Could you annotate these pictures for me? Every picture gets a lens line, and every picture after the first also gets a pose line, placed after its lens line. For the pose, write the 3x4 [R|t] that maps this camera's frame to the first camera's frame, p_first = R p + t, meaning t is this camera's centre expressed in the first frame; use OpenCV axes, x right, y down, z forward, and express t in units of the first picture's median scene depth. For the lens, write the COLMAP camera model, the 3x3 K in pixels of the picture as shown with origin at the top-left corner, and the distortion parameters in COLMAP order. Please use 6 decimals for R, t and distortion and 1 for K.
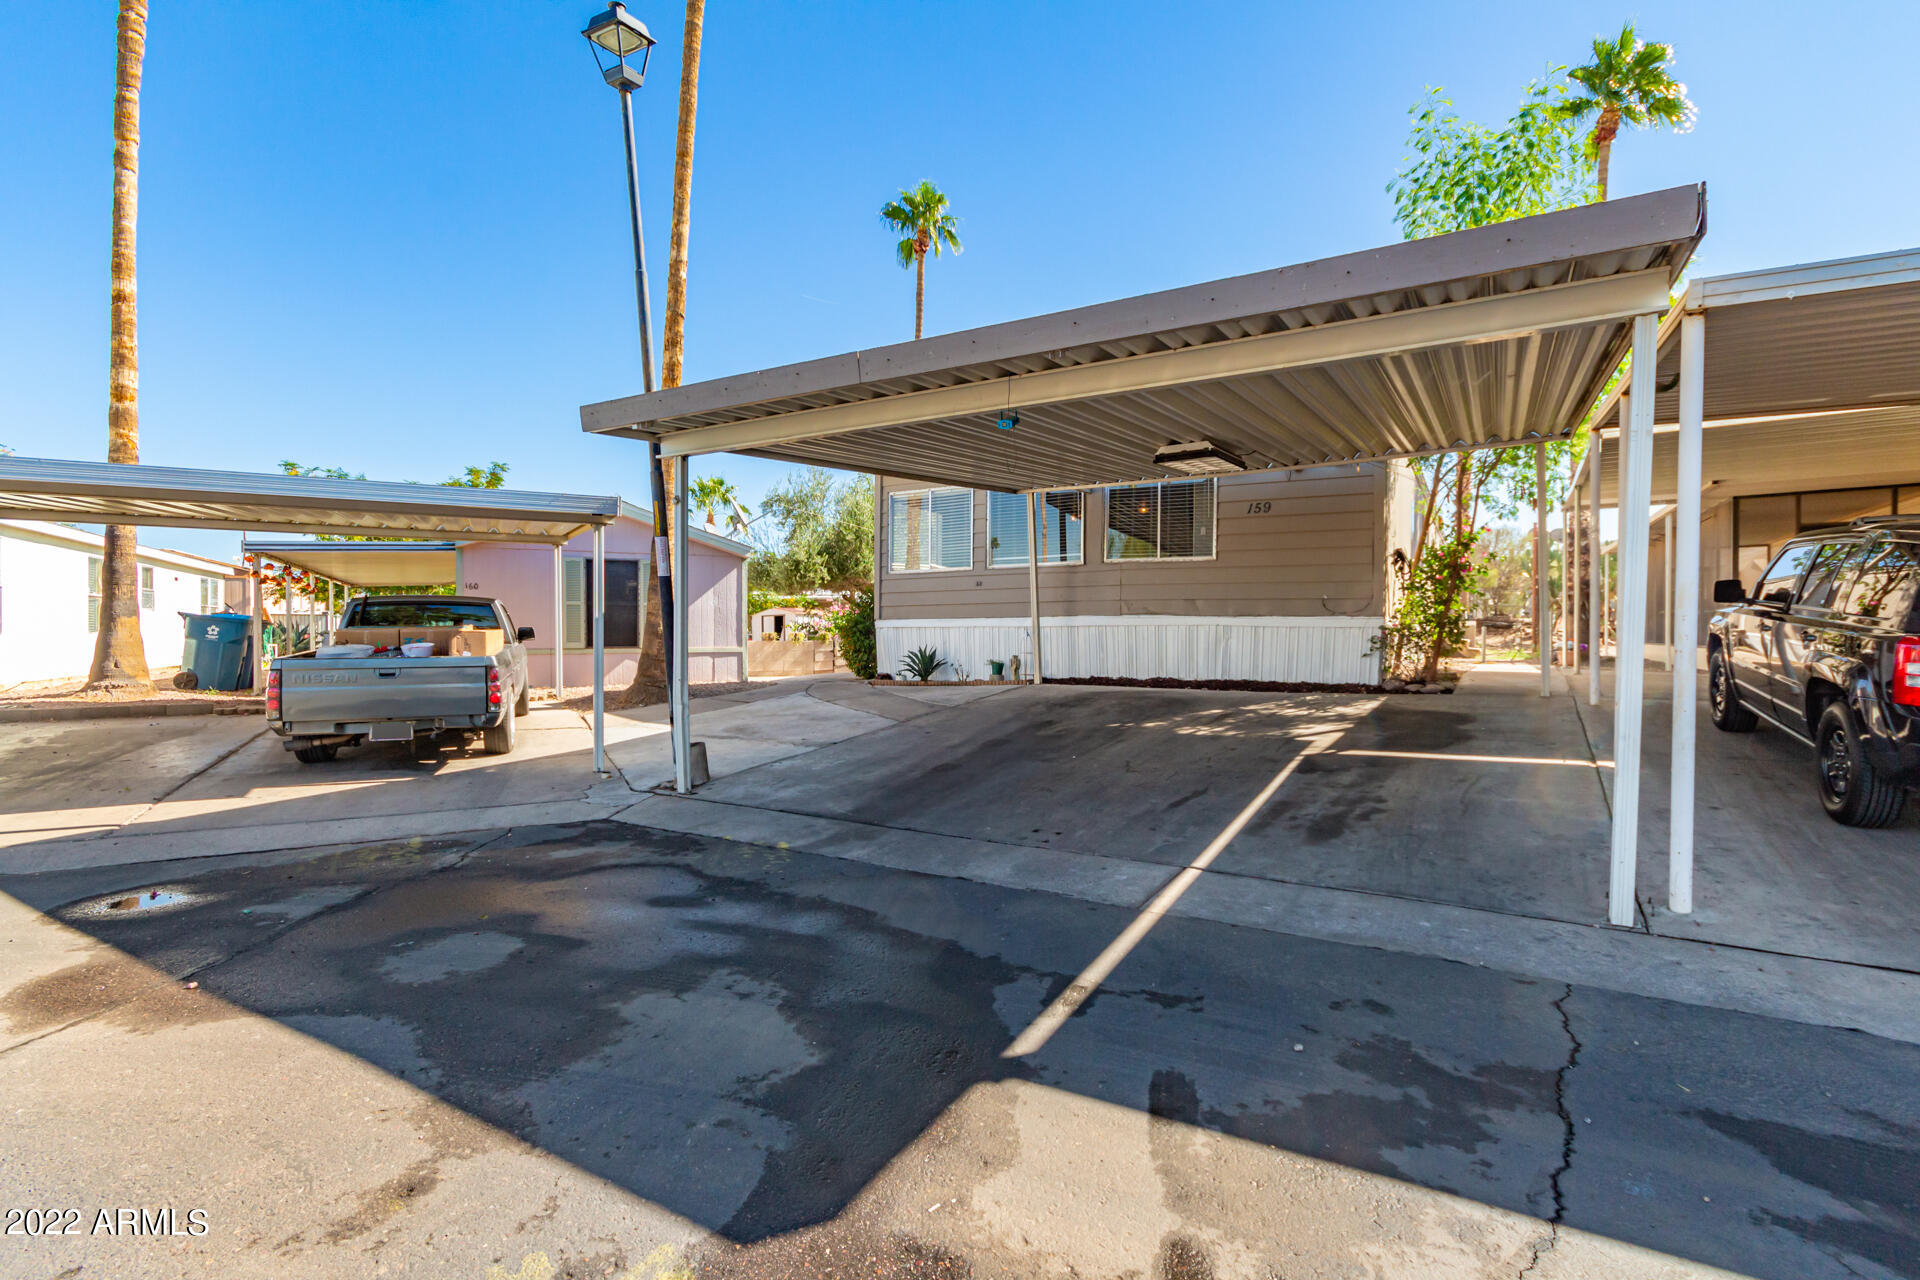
lens RADIAL K [[904.5, 0, 993.5], [0, 904.5, 663.4], [0, 0, 1]] dist [-0.000754, 0.002648]
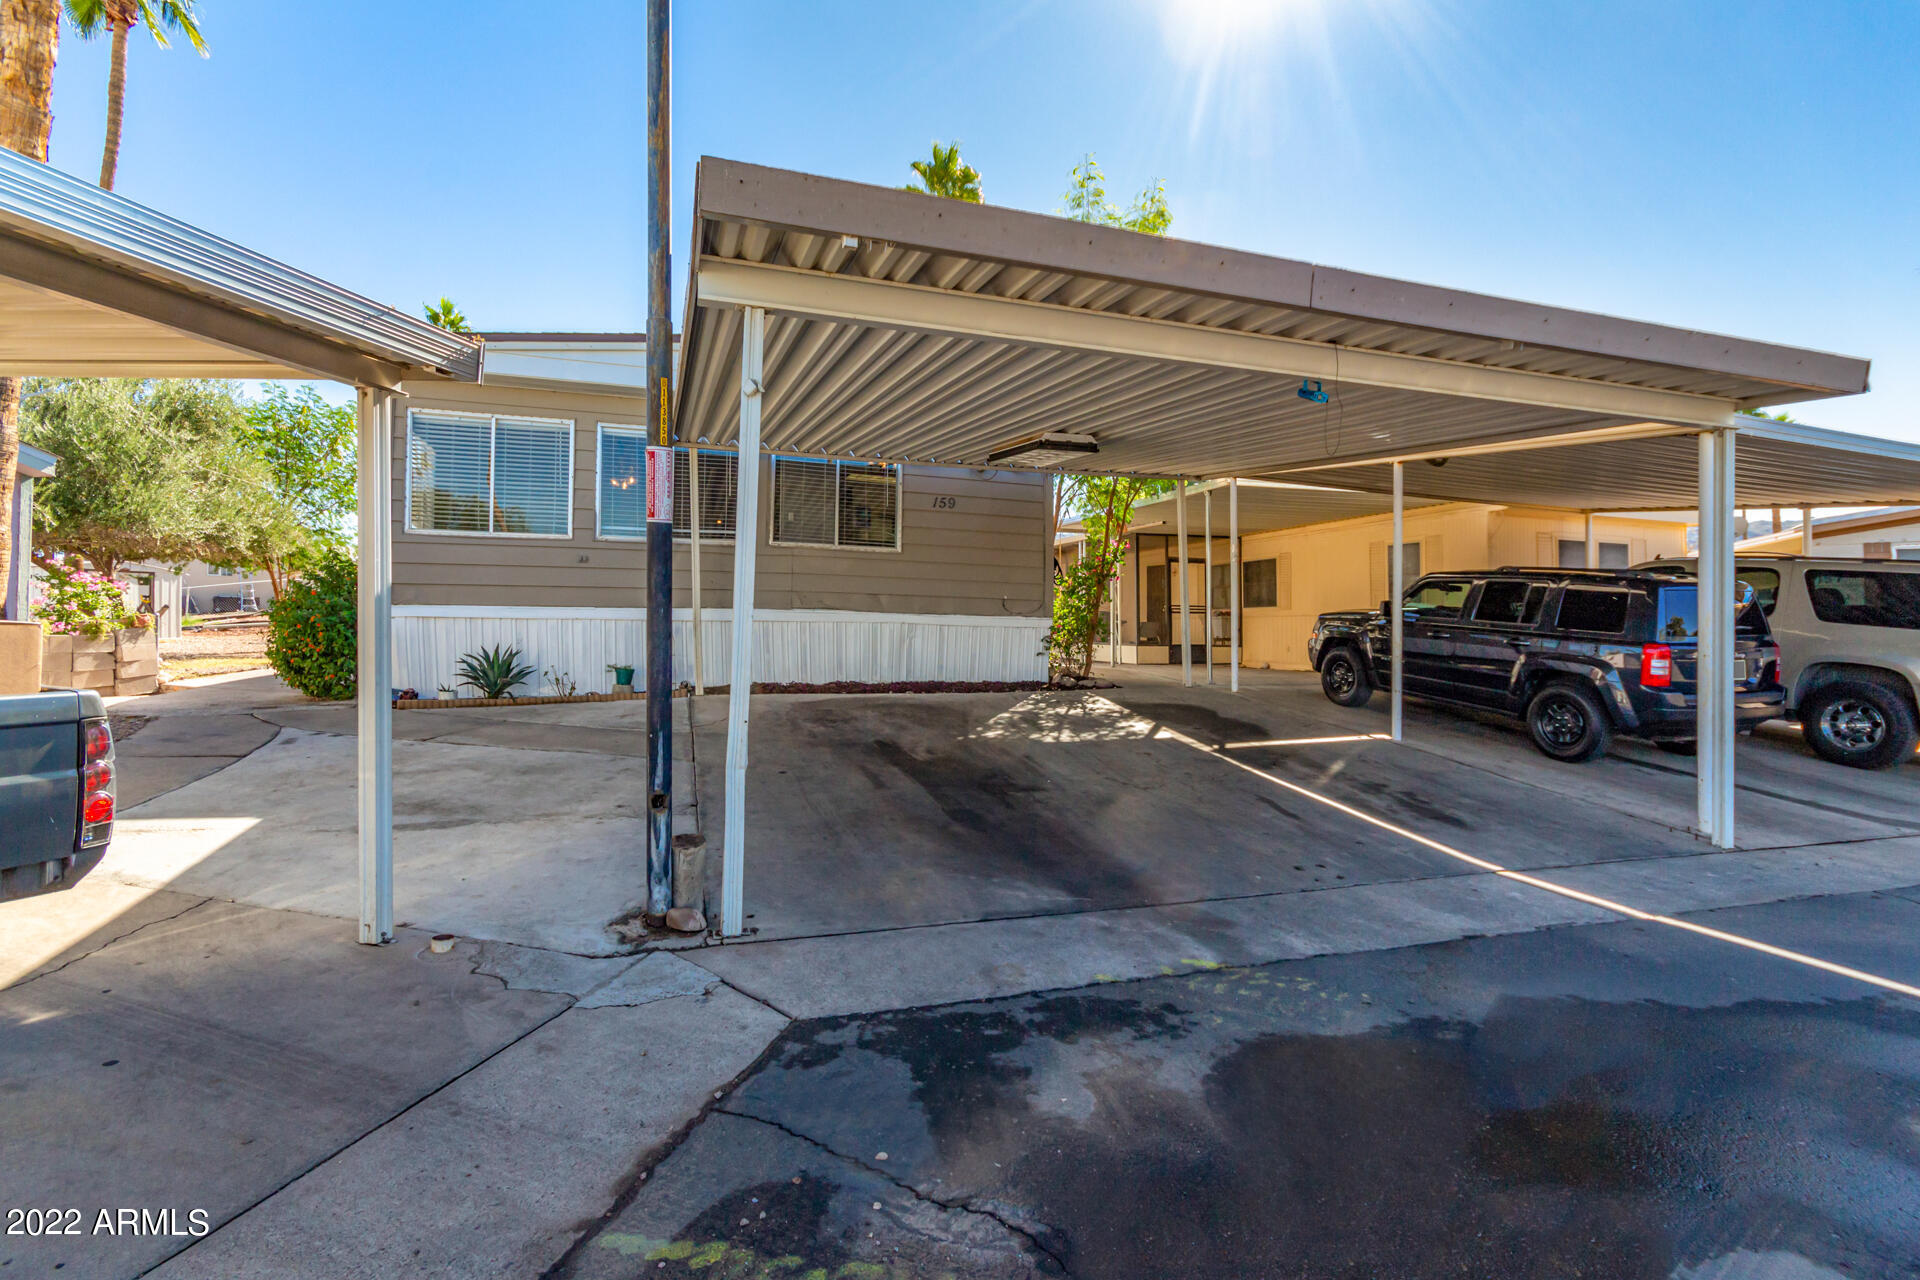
lens RADIAL K [[904.5, 0, 960.6], [0, 904.5, 630.9], [0, 0, 1]] dist [-0.000754, 0.002648]
pose [[0.652788, 0.006688, 0.757511, -0.435479], [0.013046, 0.999713, -0.020068, -0.015190], [-0.757429, 0.022983, 0.652513, 0.359287]]
